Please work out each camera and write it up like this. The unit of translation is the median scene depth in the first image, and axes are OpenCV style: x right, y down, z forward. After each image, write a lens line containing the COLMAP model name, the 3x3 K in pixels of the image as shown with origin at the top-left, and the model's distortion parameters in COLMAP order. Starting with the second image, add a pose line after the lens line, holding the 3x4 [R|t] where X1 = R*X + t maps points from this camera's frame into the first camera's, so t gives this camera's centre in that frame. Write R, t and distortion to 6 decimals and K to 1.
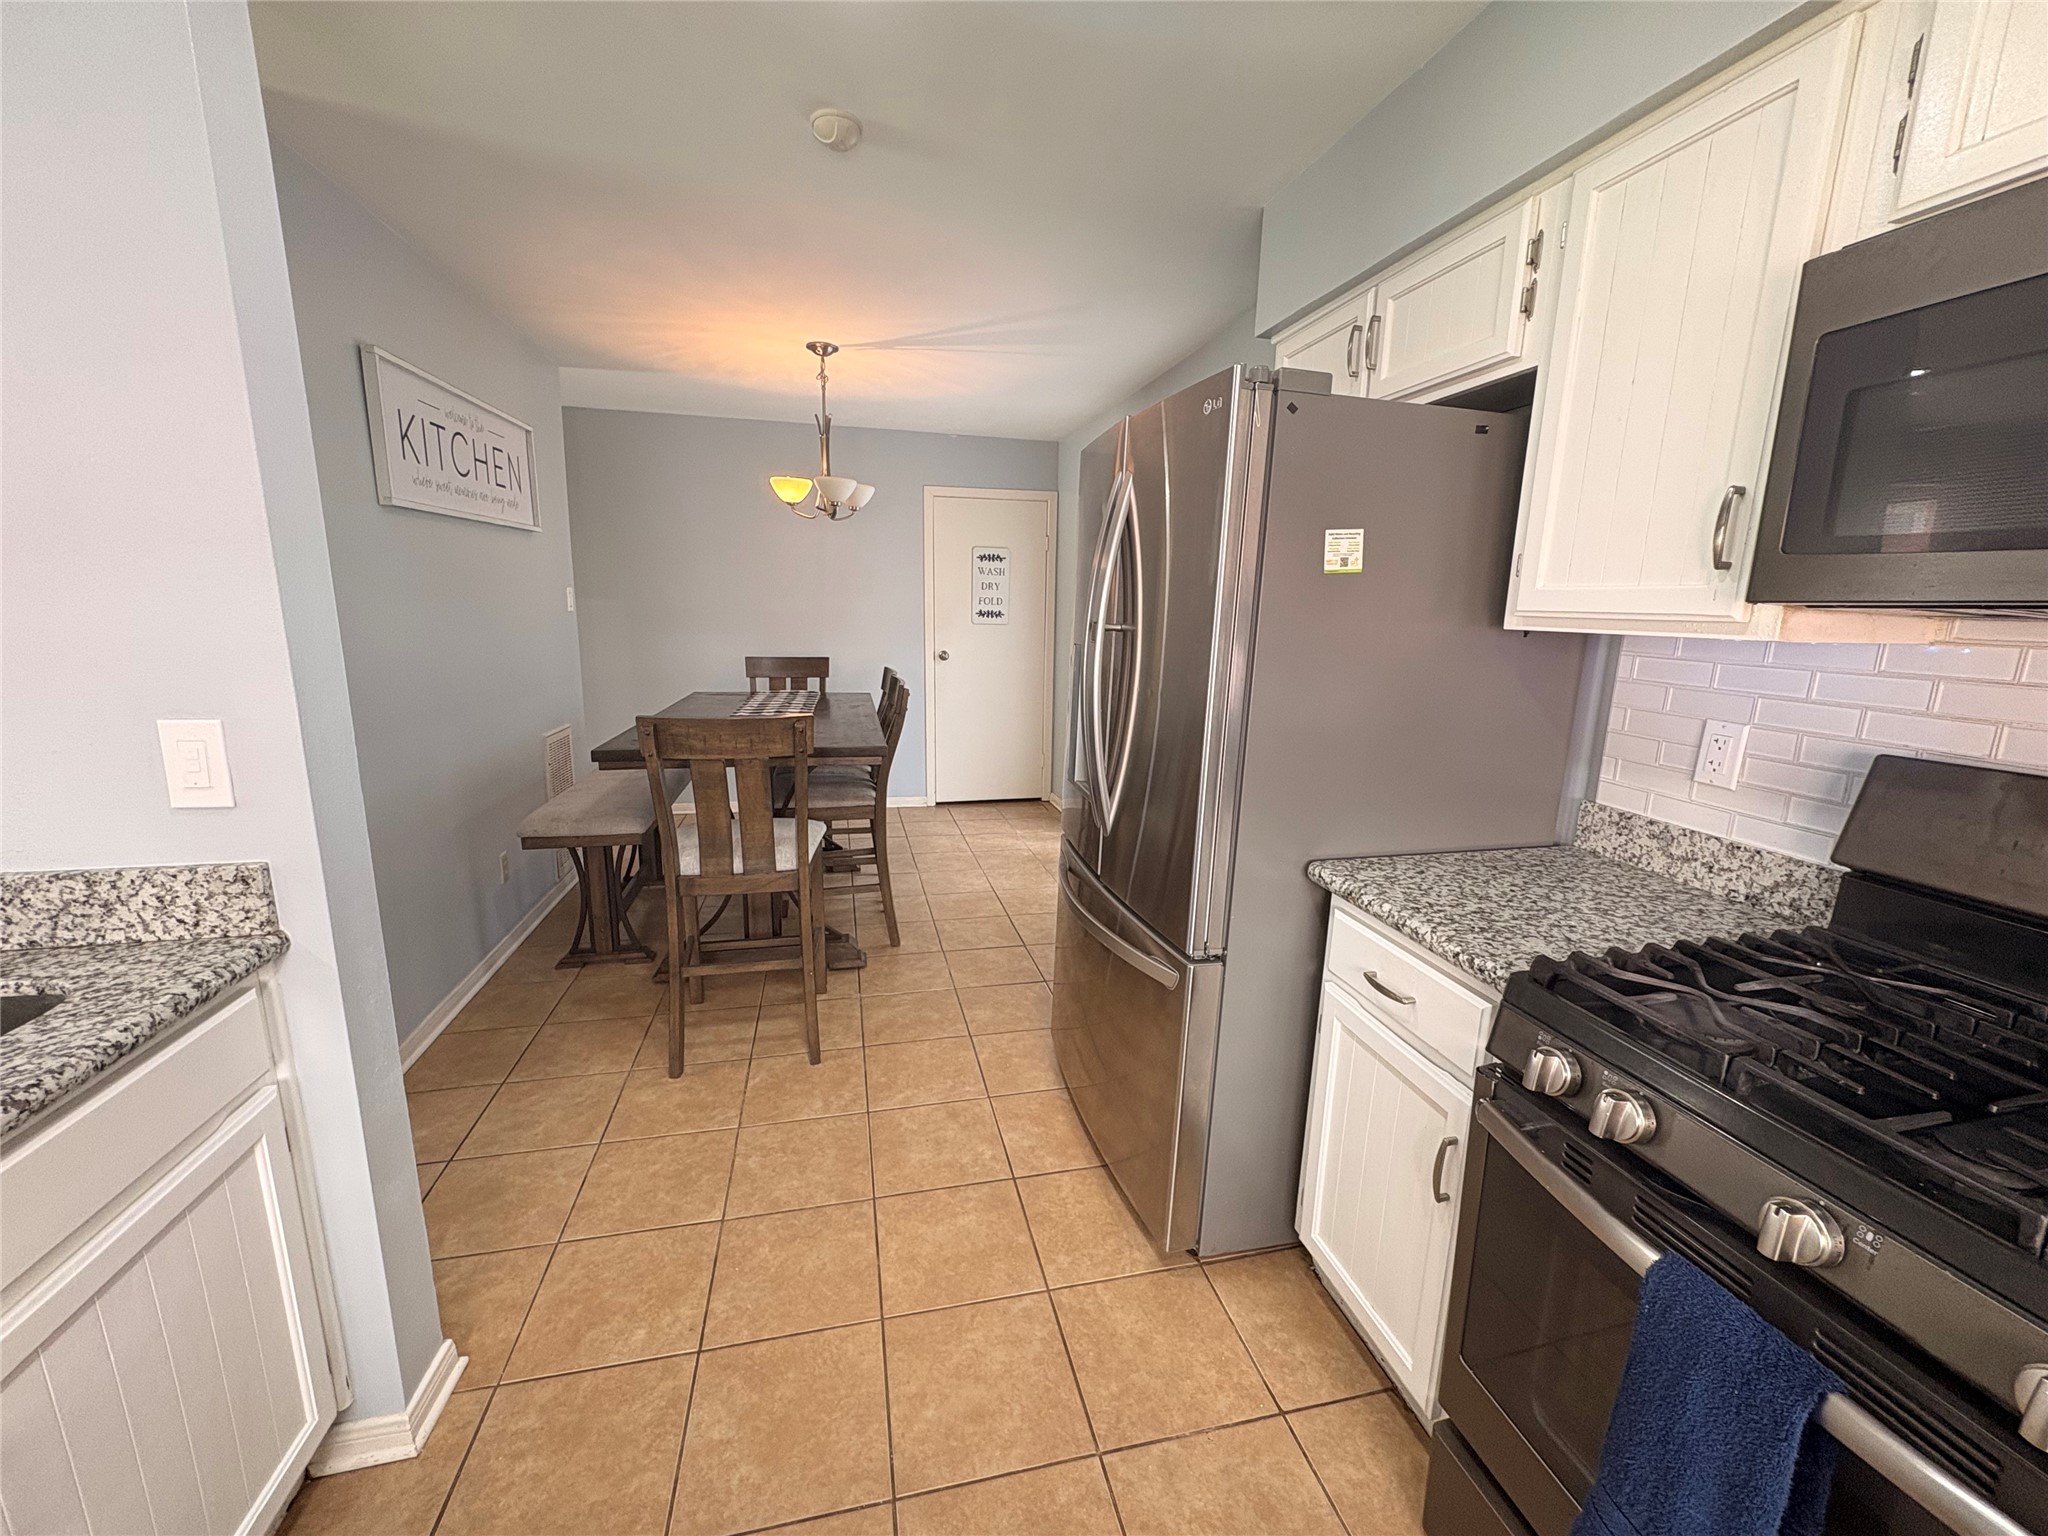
lens RADIAL K [[817.0, 0, 1024.0], [0, 817.0, 768.0], [0, 0, 1]] dist [0.002109, 0.000390]
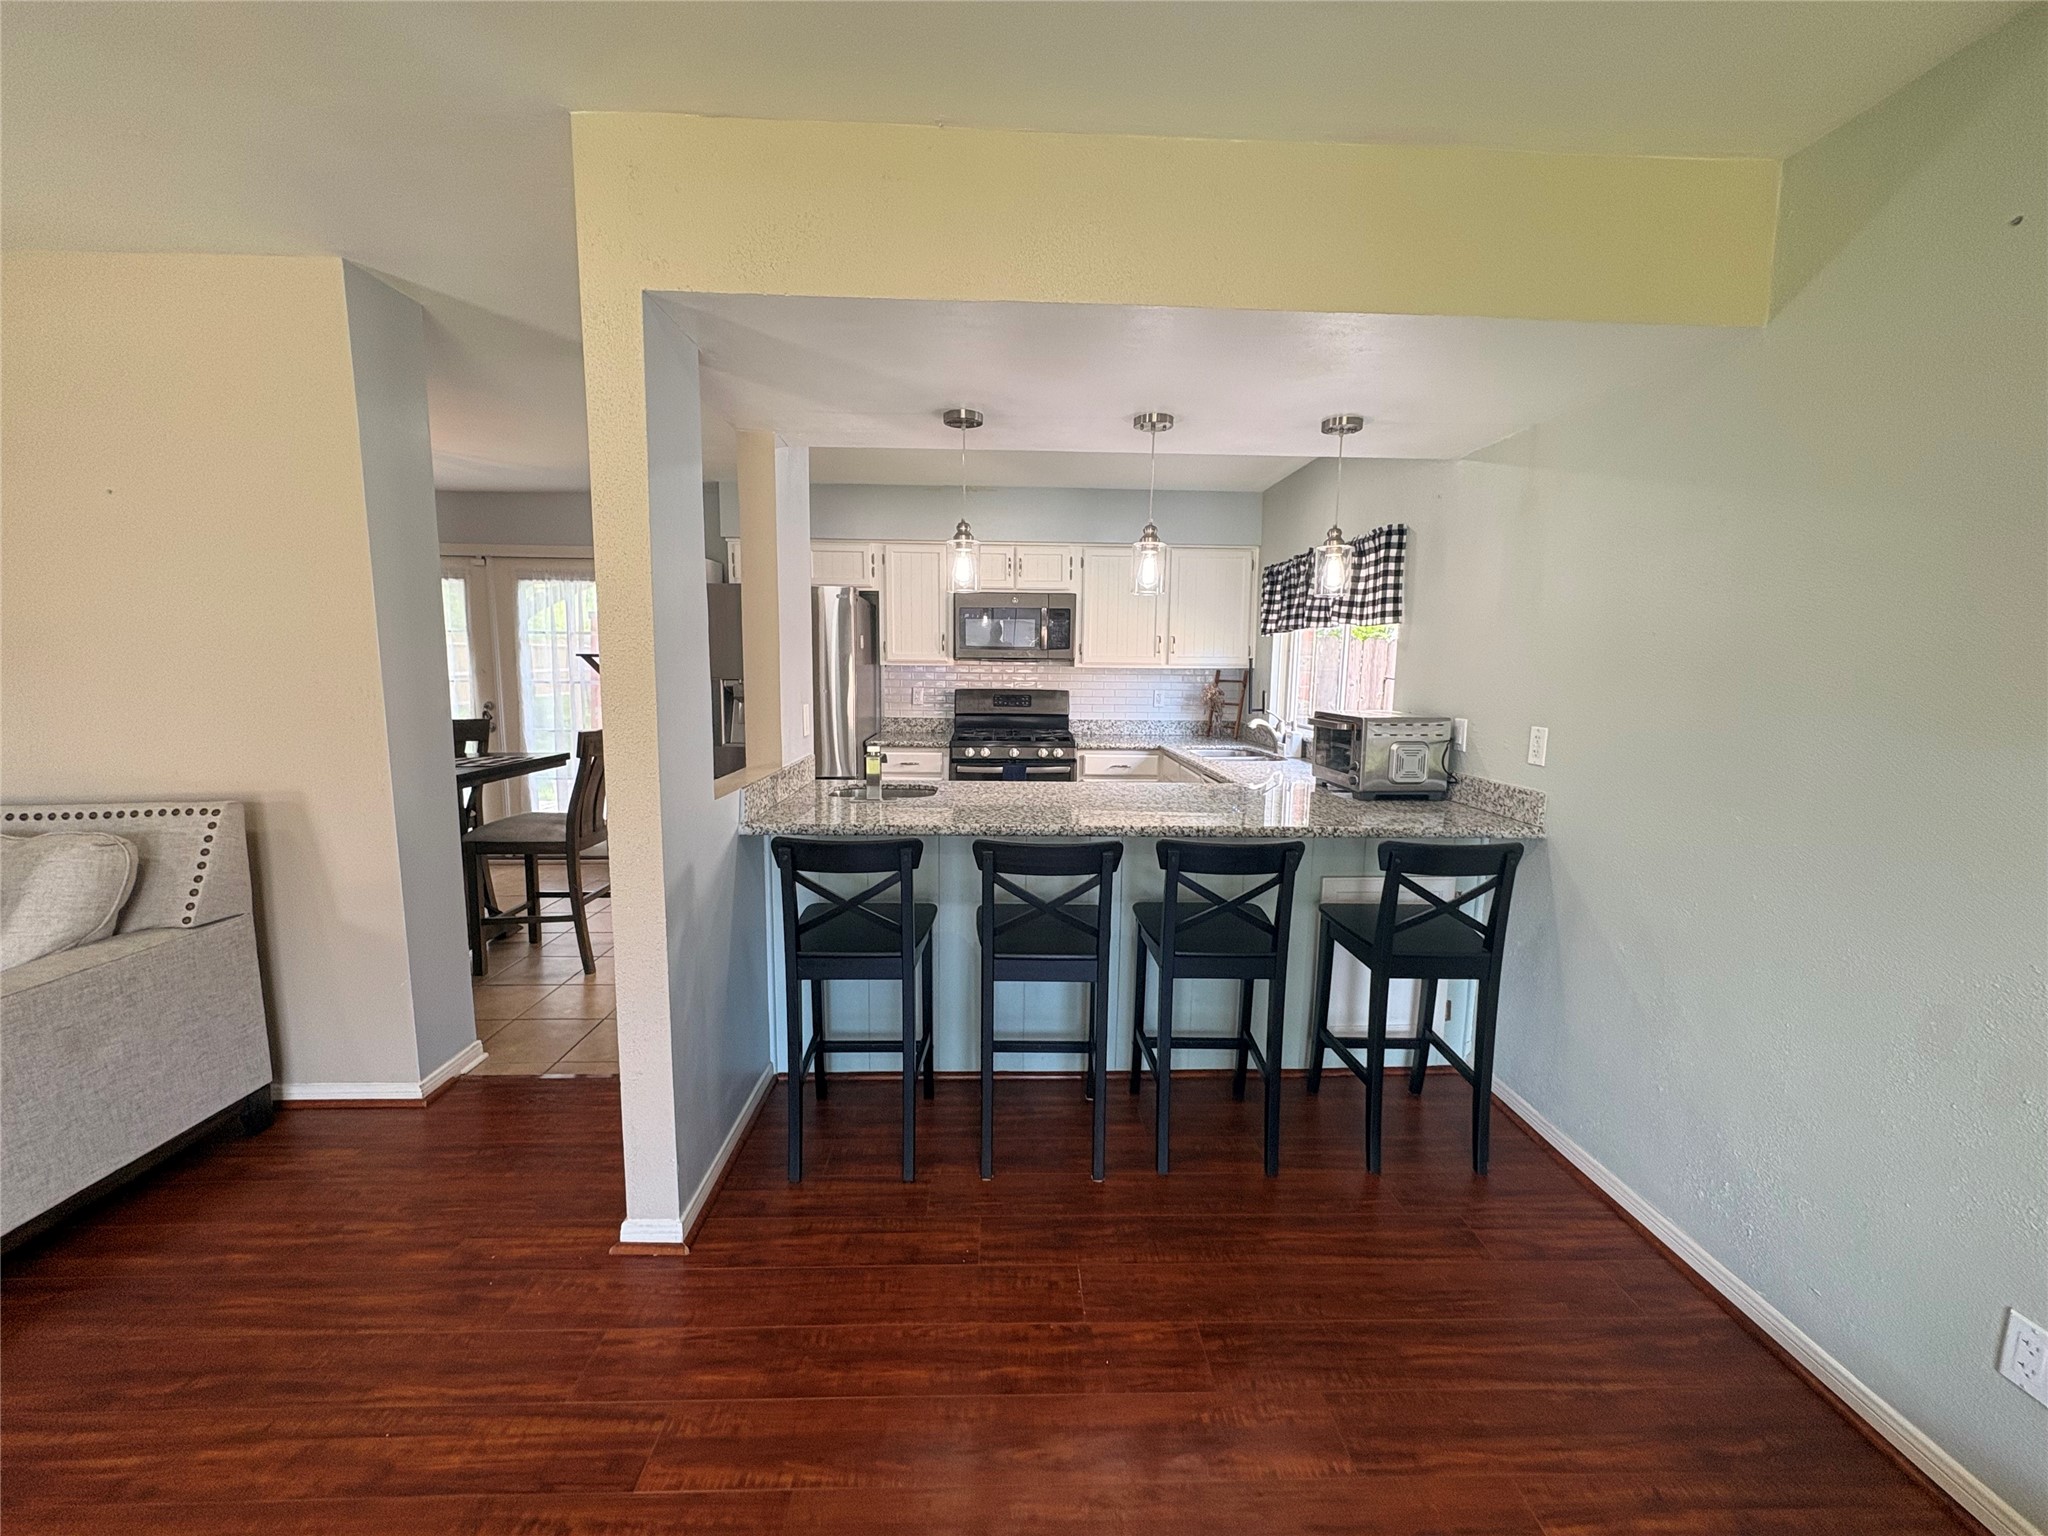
lens RADIAL K [[817.0, 0, 1024.0], [0, 817.0, 768.0], [0, 0, 1]] dist [0.002109, 0.000390]
pose [[0.194893, -0.140796, 0.970666, -2.833657], [0.187834, 0.976684, 0.103955, 0.007032], [-0.962671, 0.162064, 0.216796, -0.246691]]
